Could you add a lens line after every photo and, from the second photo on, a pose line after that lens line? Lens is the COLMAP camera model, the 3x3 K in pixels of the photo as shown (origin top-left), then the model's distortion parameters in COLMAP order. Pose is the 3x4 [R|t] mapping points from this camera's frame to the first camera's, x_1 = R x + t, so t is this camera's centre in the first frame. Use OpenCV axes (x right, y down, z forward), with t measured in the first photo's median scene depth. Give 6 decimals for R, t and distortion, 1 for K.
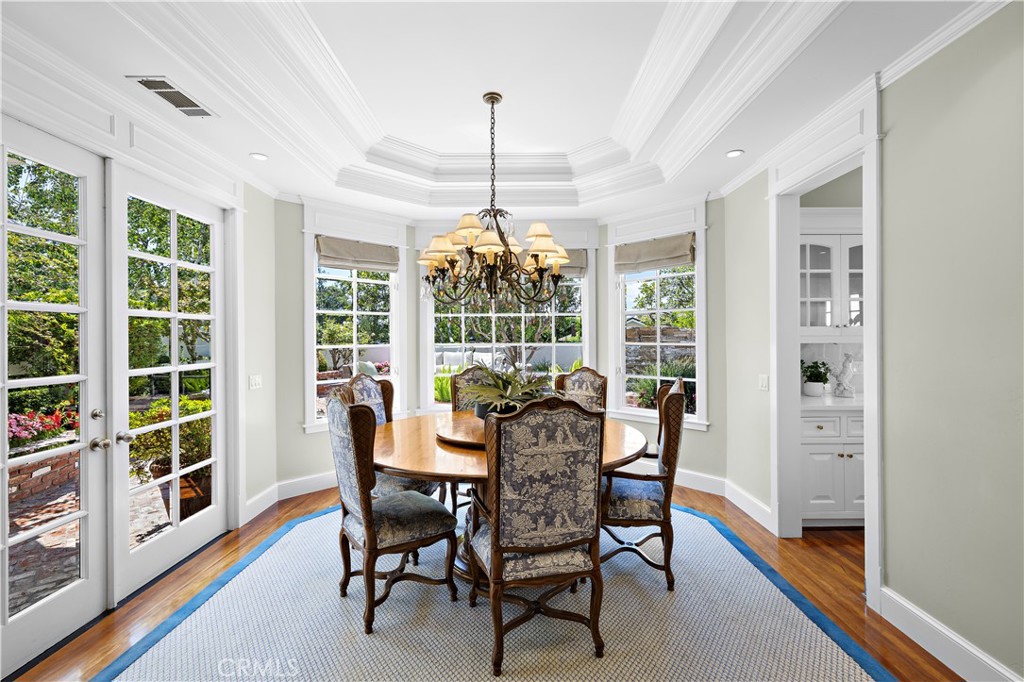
lens RADIAL K [[433.0, 0, 512.3], [0, 433.0, 341.4], [0, 0, 1]] dist [0.000054, -0.000479]
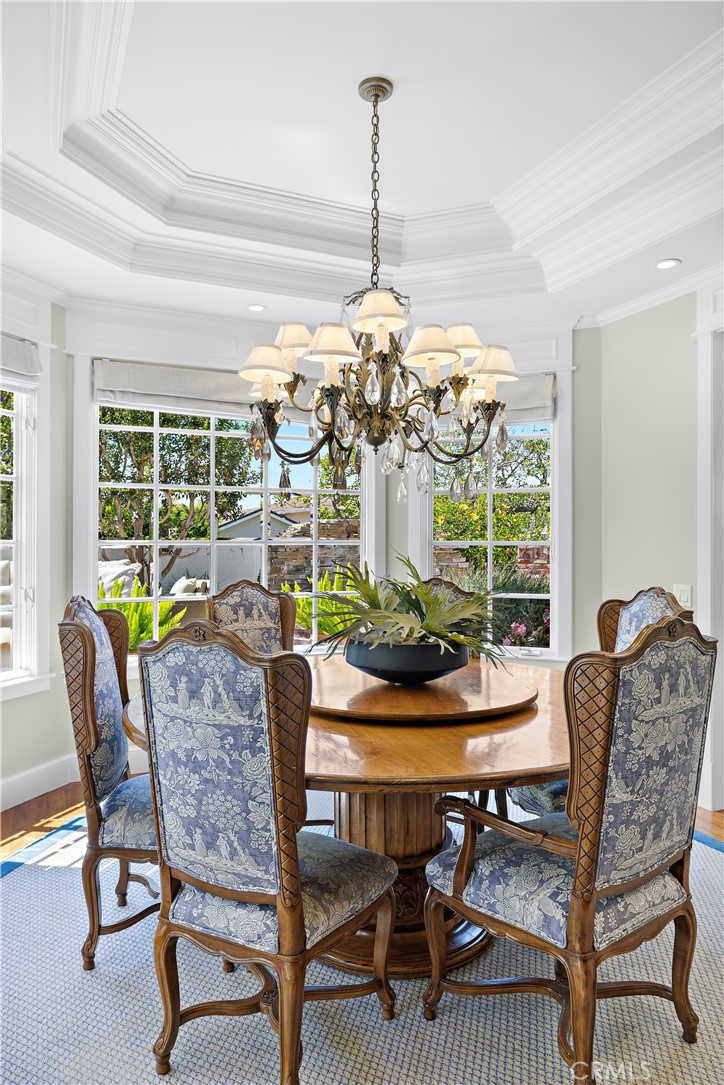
lens RADIAL K [[708.4, 0, 361.9], [0, 708.4, 543.0], [0, 0, 1]] dist [0.006004, 0.005025]
pose [[0.911920, 0.006031, 0.410325, -0.390655], [-0.004633, 0.999980, -0.004401, 0.018538], [-0.410343, 0.002112, 0.911929, 0.167458]]
